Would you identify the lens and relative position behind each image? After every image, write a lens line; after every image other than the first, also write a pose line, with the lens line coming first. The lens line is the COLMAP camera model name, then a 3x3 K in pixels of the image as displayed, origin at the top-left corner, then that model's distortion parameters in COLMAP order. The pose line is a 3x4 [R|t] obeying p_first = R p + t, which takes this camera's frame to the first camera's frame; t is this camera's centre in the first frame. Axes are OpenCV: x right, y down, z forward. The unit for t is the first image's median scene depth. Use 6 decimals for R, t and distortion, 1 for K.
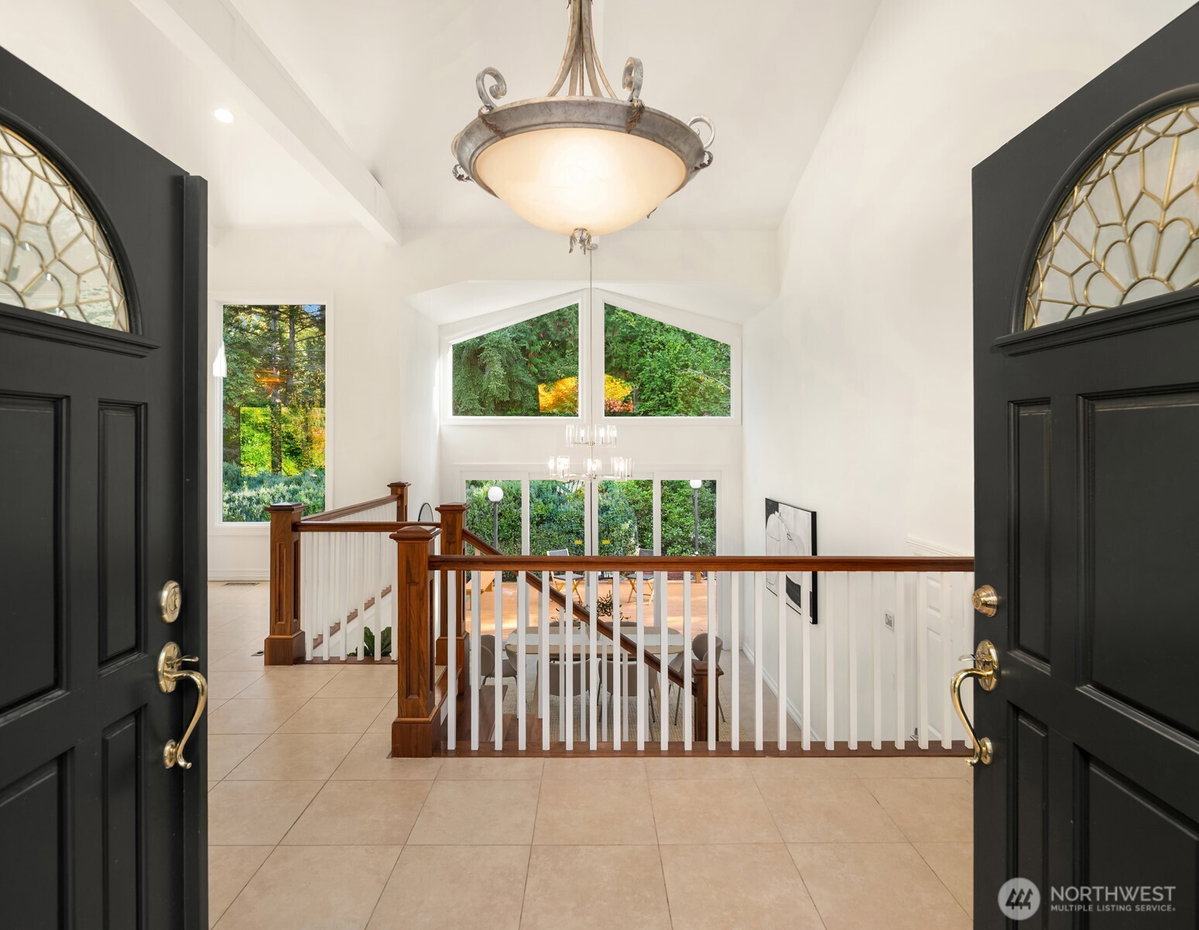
lens RADIAL K [[673.5, 0, 599.1], [0, 673.5, 446.2], [0, 0, 1]] dist [-0.000536, -0.000106]
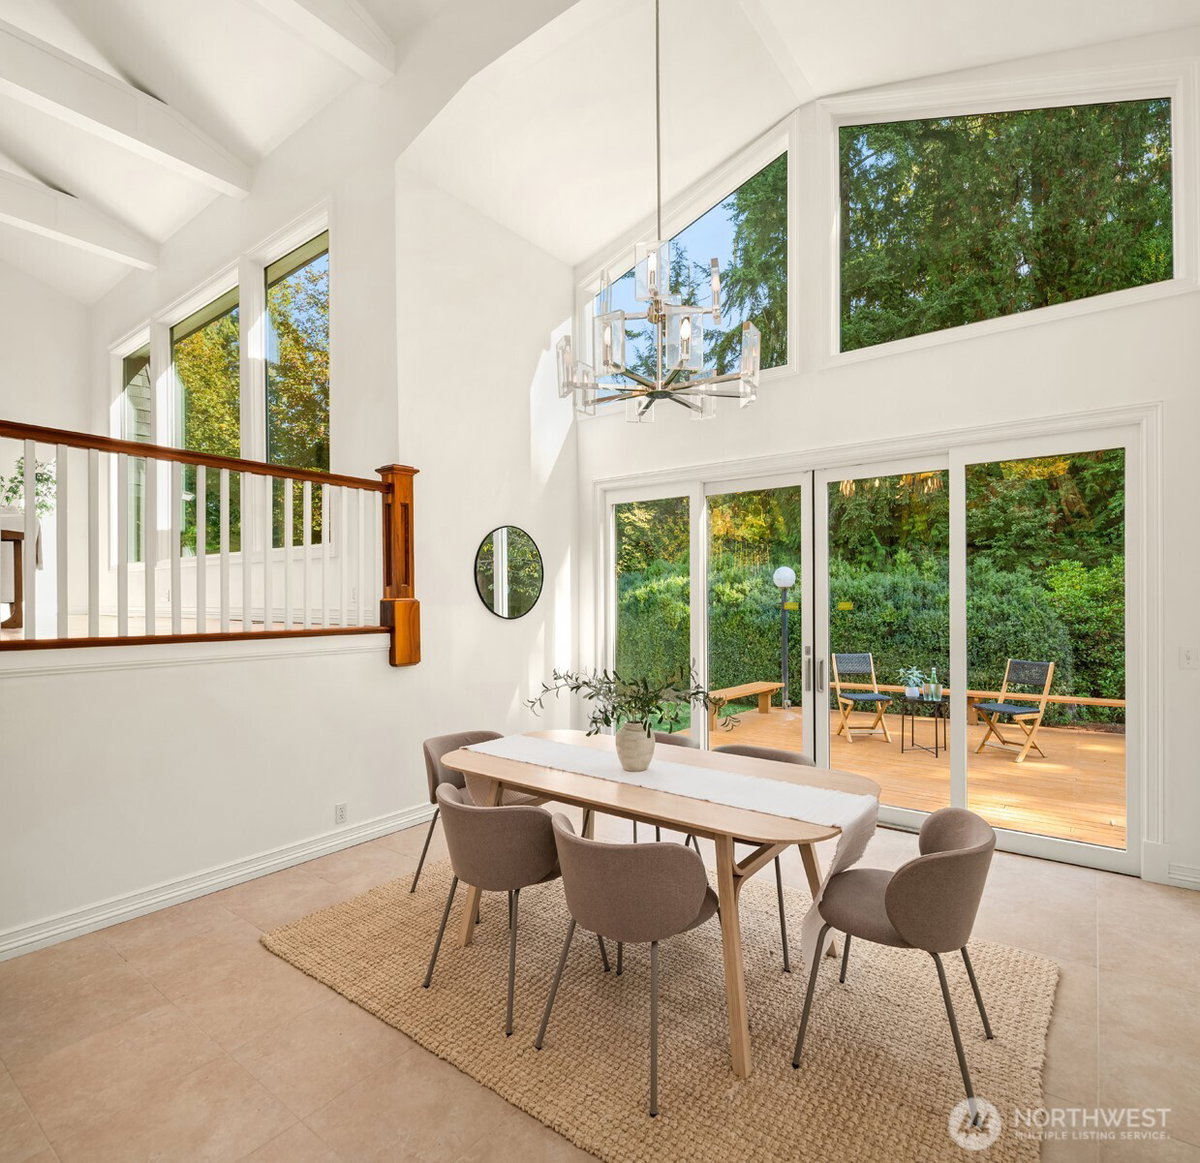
lens RADIAL K [[669.1, 0, 602.0], [0, 669.1, 602.7], [0, 0, 1]] dist [0.003018, -0.000054]
pose [[0.797493, -0.005237, -0.603305, 0.165506], [0.008062, 0.999966, 0.001977, 0.138311], [0.603274, -0.006441, 0.797508, 0.494275]]
